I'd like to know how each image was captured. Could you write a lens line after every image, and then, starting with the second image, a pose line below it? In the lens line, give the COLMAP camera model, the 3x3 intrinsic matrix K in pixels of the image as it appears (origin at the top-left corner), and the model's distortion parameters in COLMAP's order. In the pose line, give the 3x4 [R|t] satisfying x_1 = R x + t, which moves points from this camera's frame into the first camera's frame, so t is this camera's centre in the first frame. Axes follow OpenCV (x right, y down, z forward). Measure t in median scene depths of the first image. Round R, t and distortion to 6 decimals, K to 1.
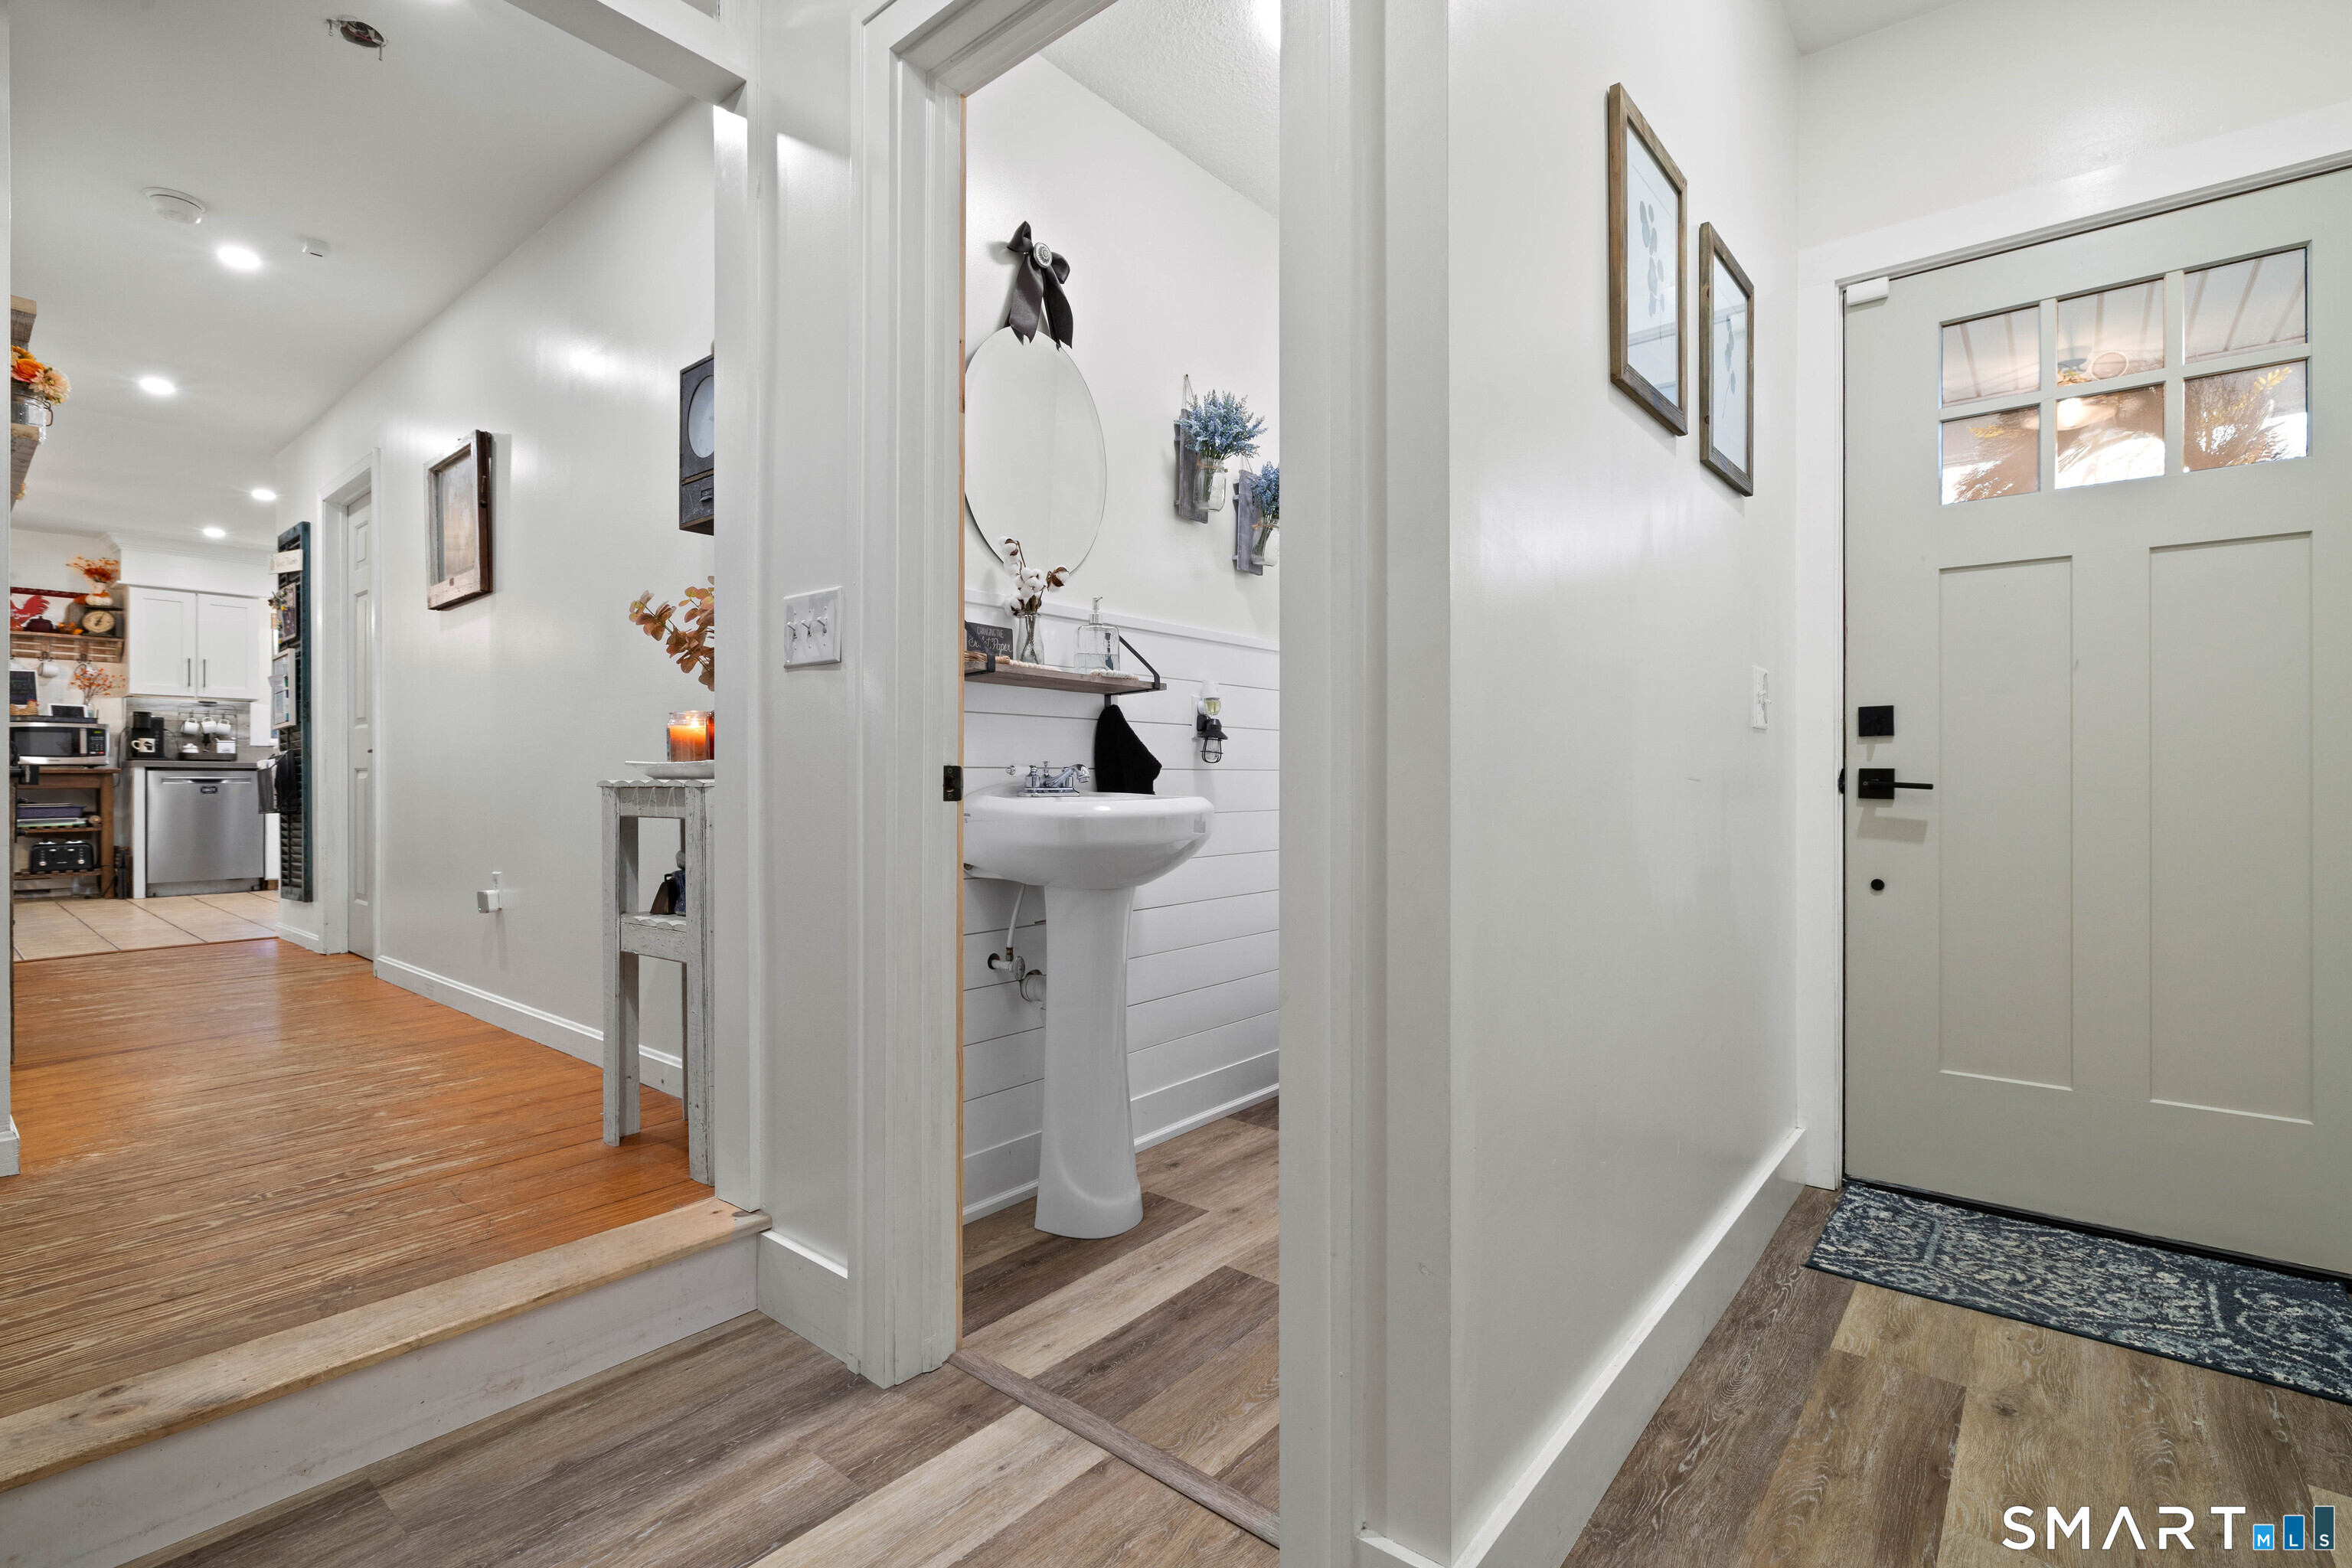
lens RADIAL K [[1056.5, 0, 1170.4], [0, 1056.5, 779.8], [0, 0, 1]] dist [-0.002907, -0.000172]
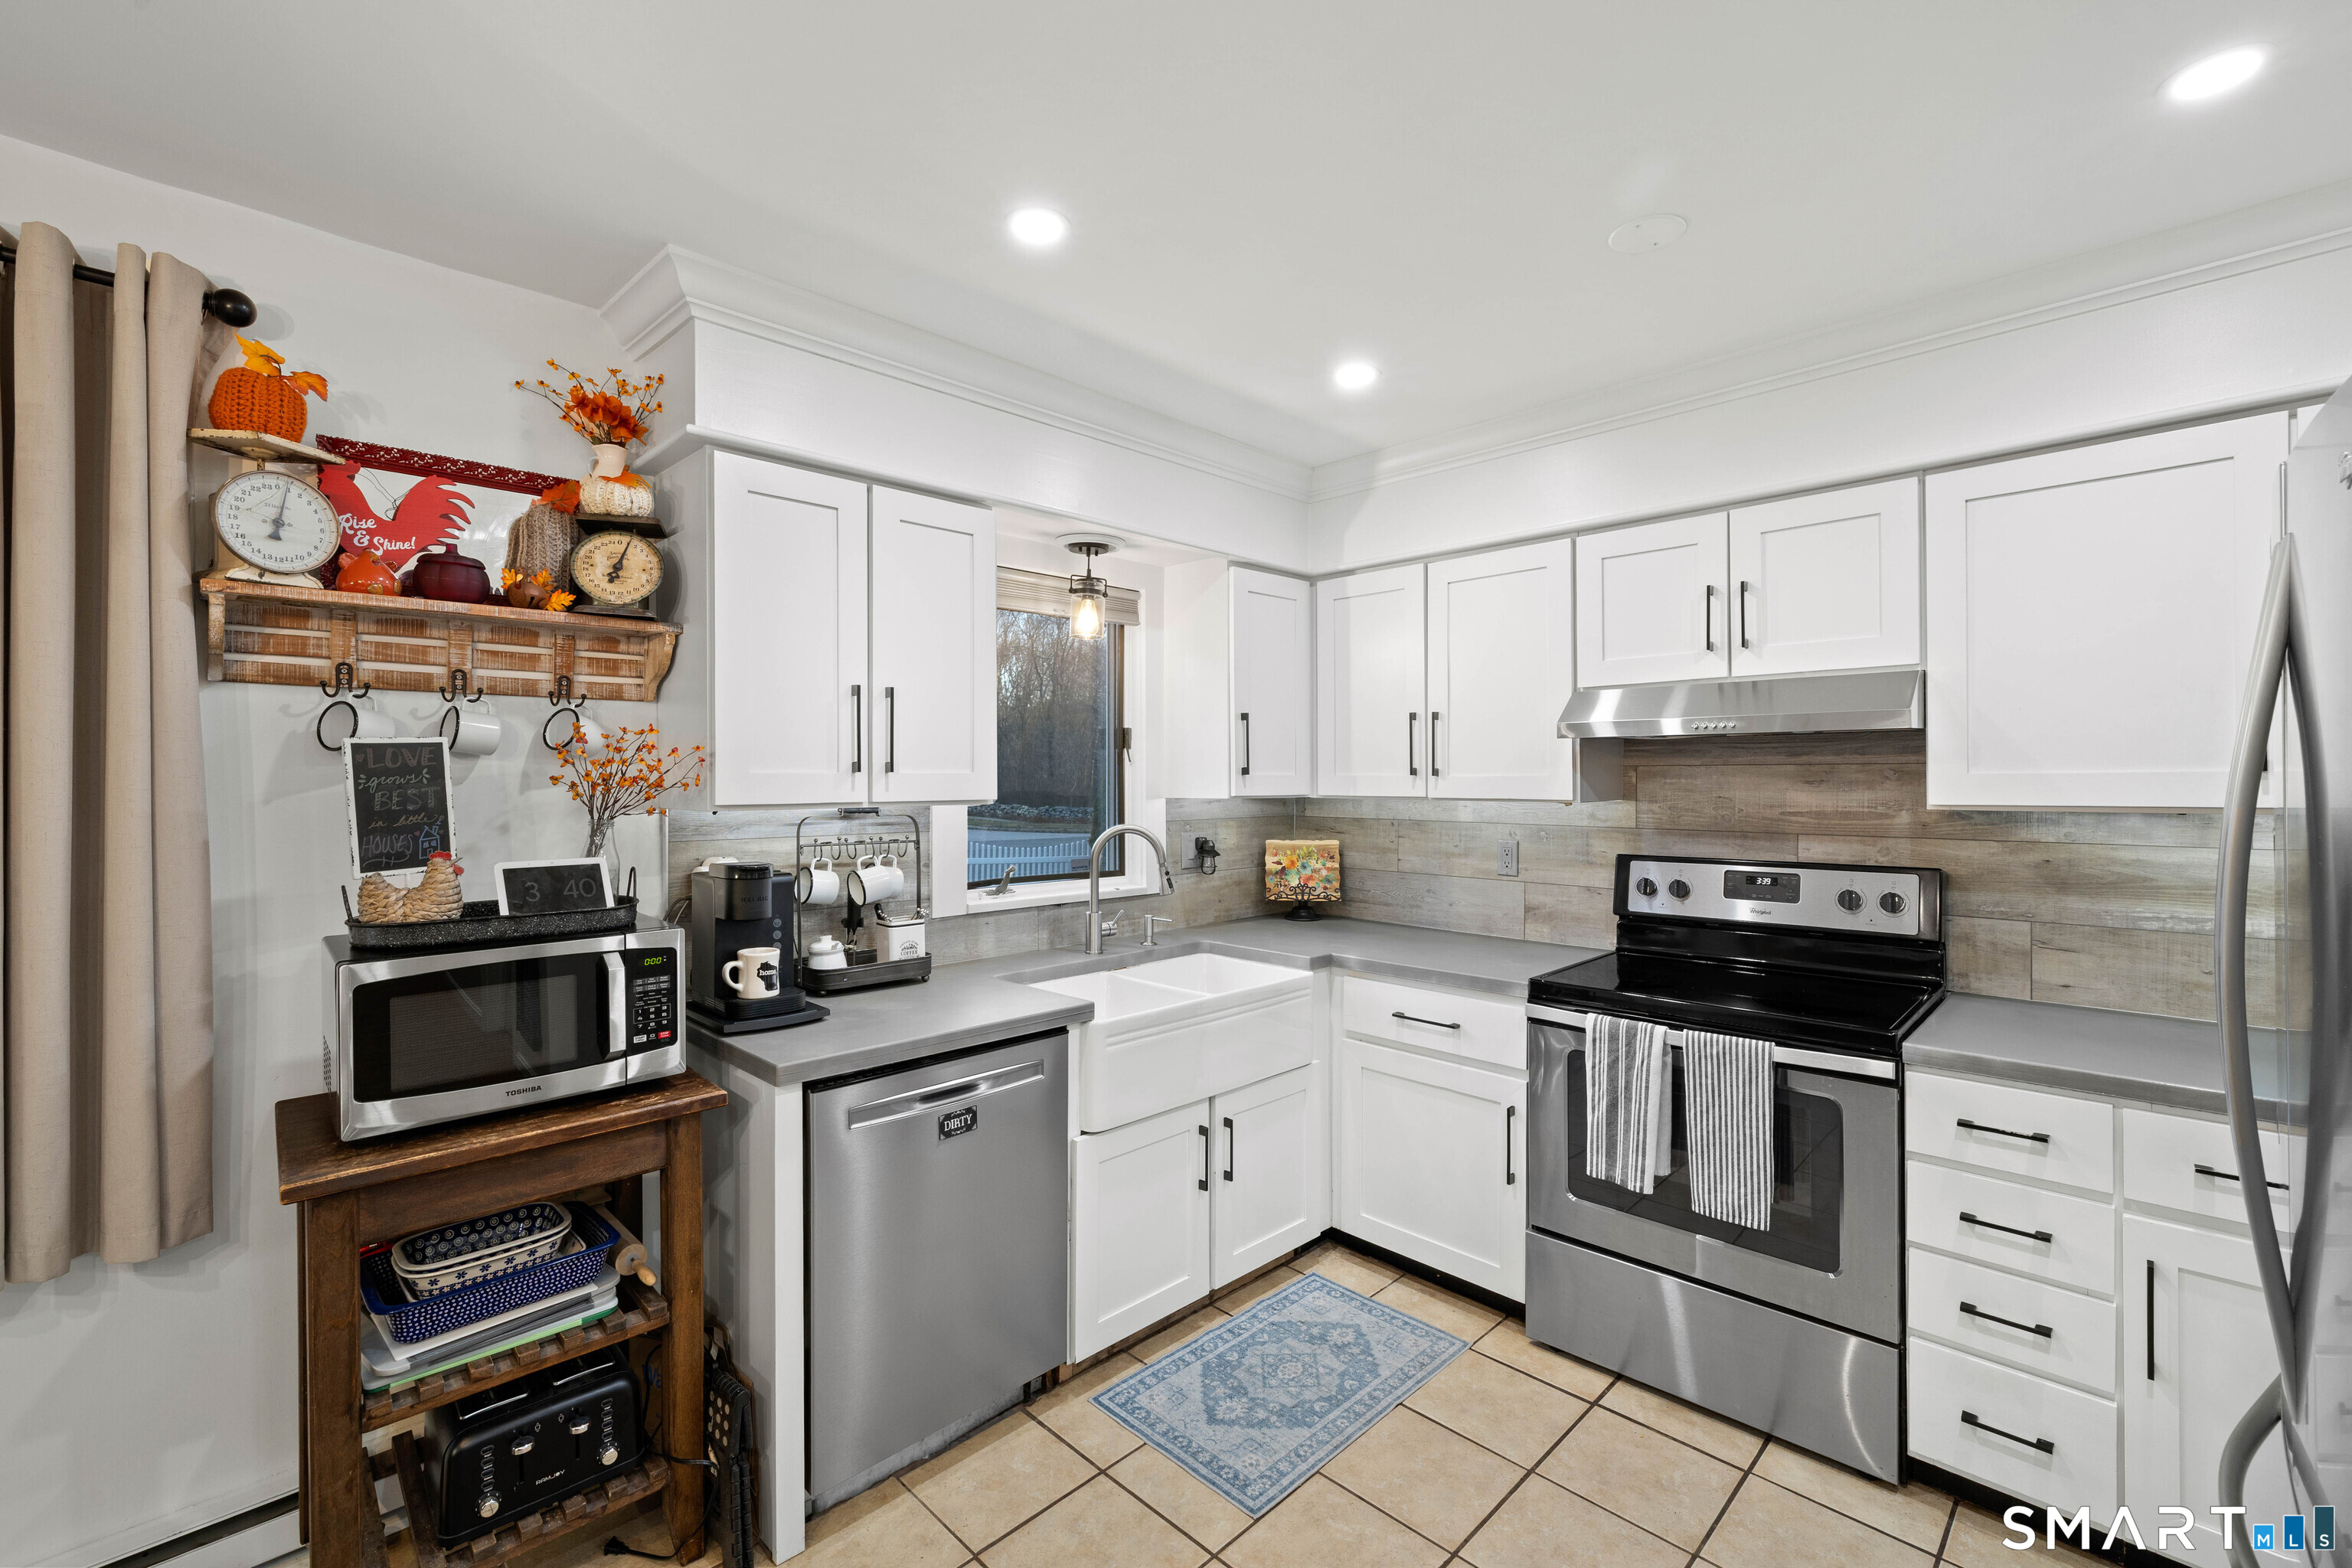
lens RADIAL K [[991.0, 0, 1189.1], [0, 991.0, 780.5], [0, 0, 1]] dist [-0.002771, 0.000735]
pose [[0.997427, -0.016689, -0.069722, -0.843043], [0.015324, 0.999681, -0.020067, -0.082044], [0.070035, 0.018947, 0.997365, 0.736782]]
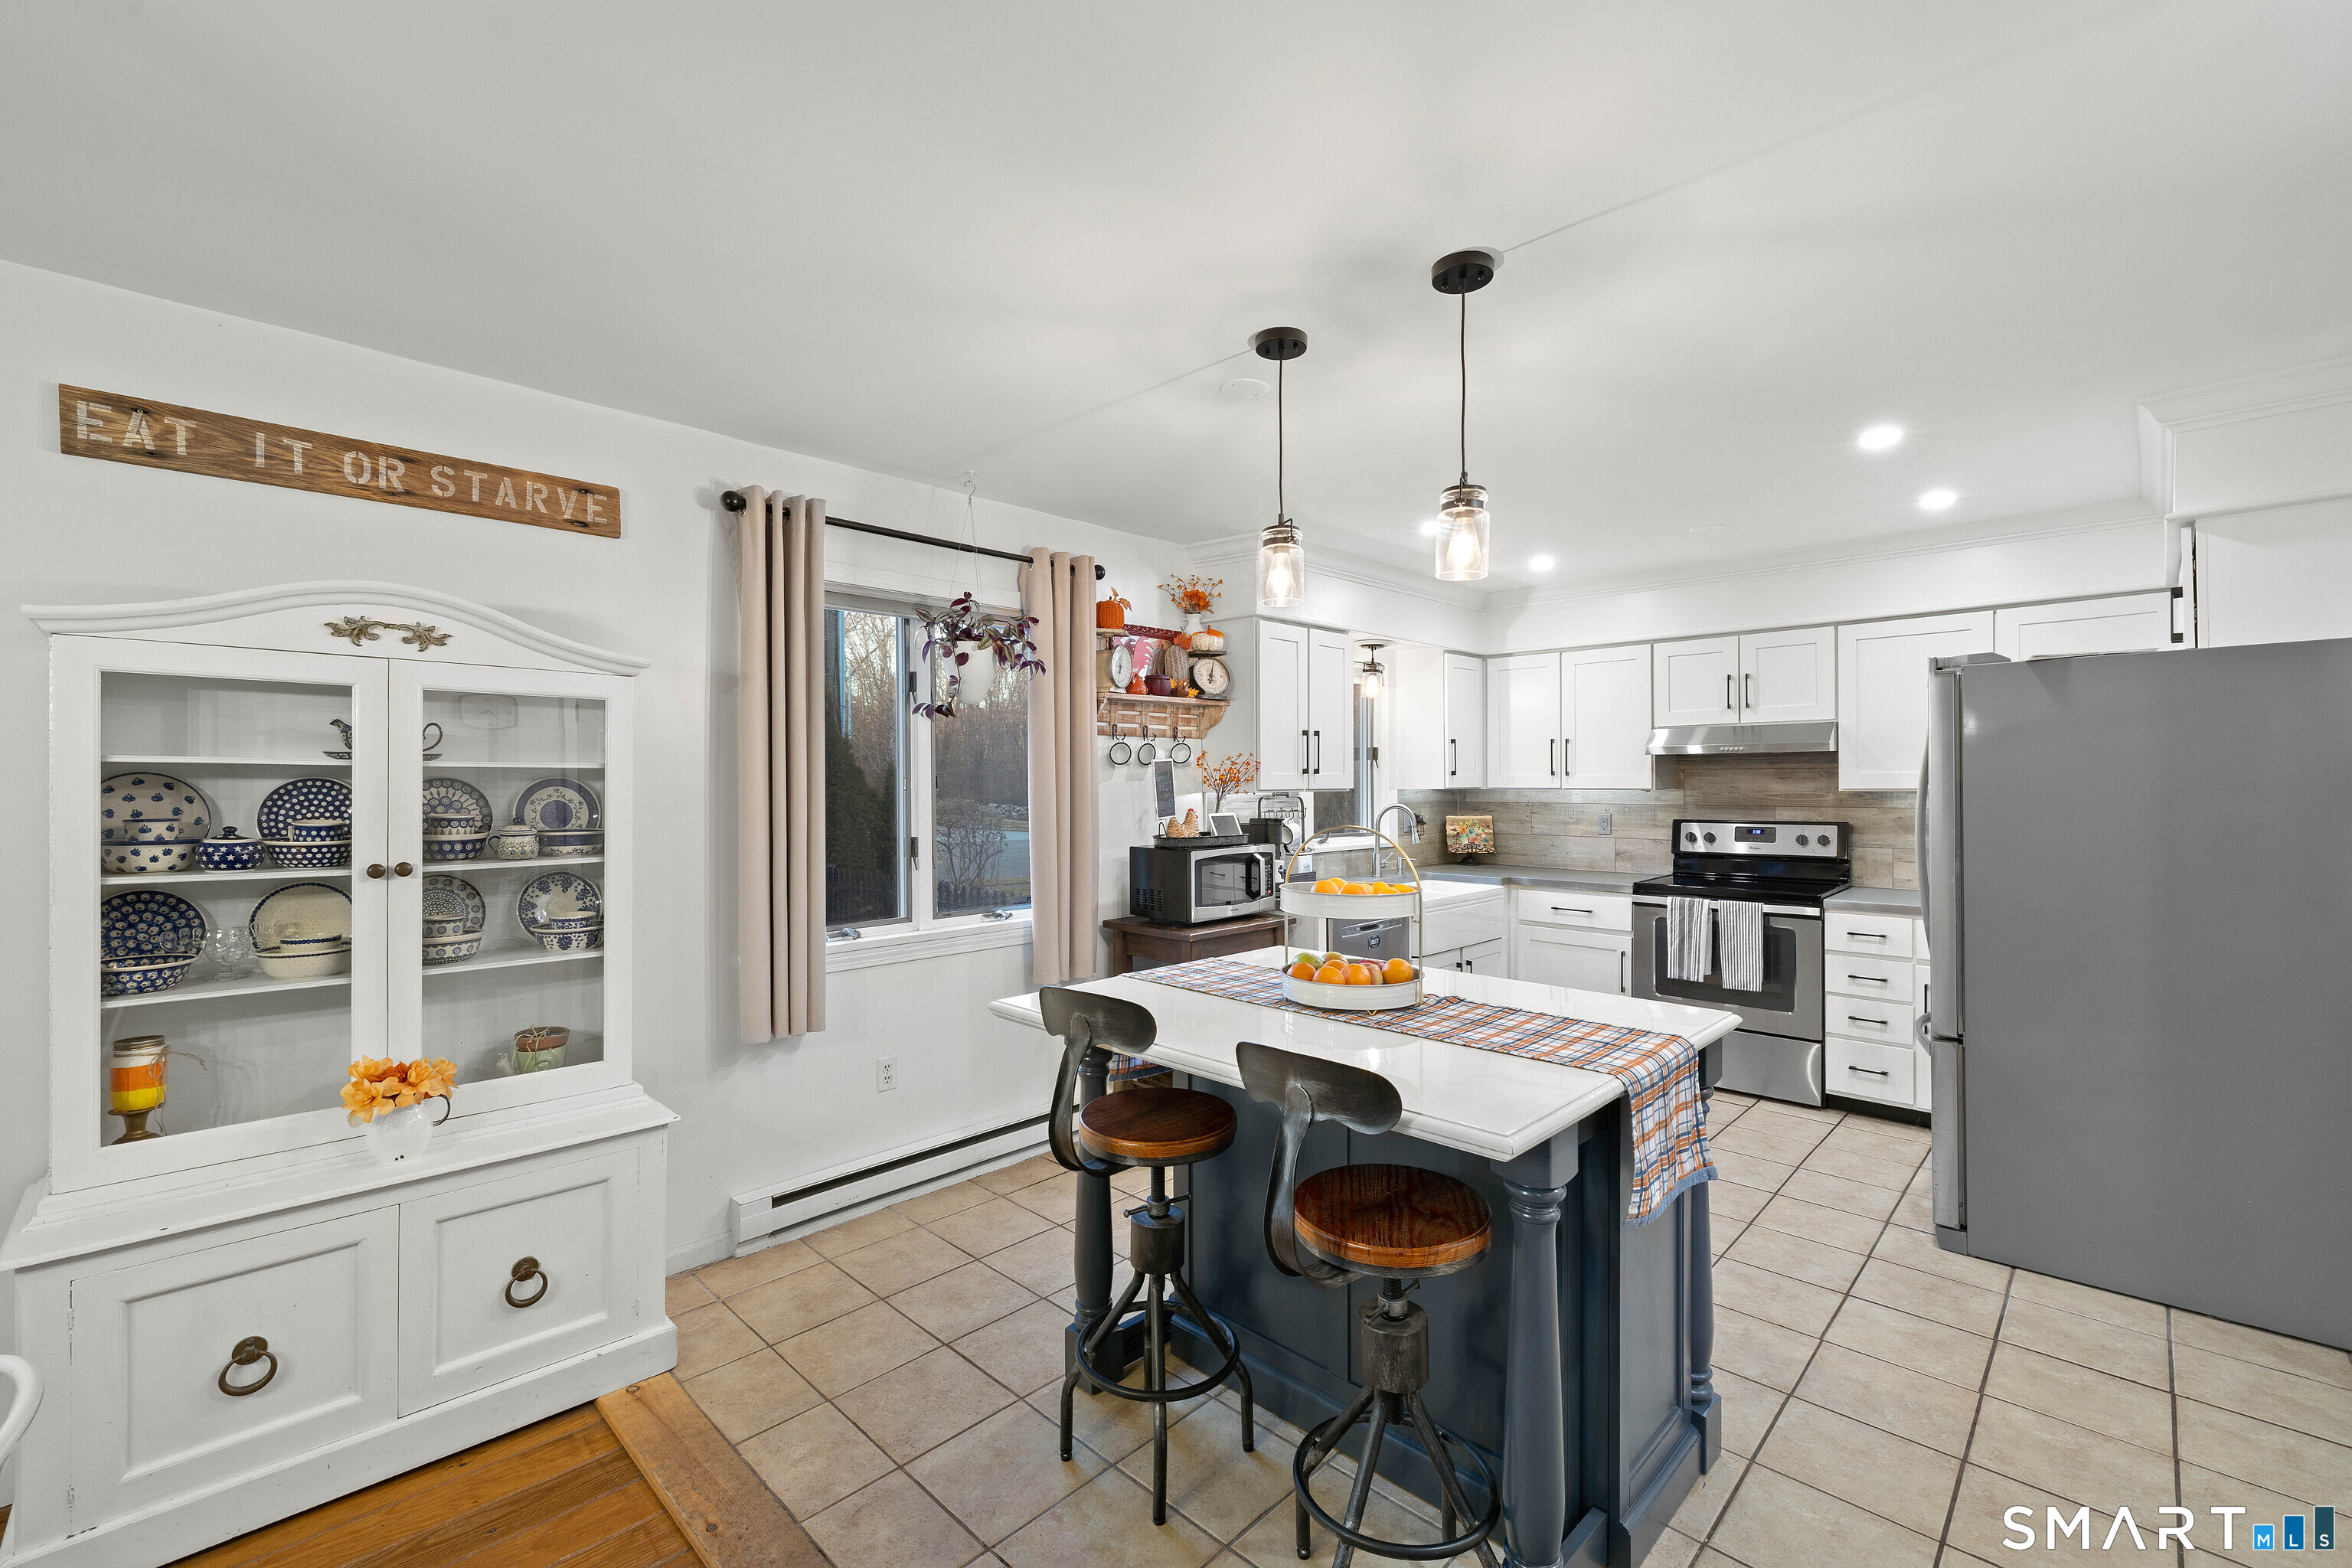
lens RADIAL K [[991.0, 0, 1176.7], [0, 991.0, 789.5], [0, 0, 1]] dist [-0.002771, 0.000735]
pose [[0.997868, -0.018547, -0.062573, -1.010084], [0.017763, 0.999757, -0.013062, -0.076030], [0.062801, 0.011922, 0.997955, 0.416513]]
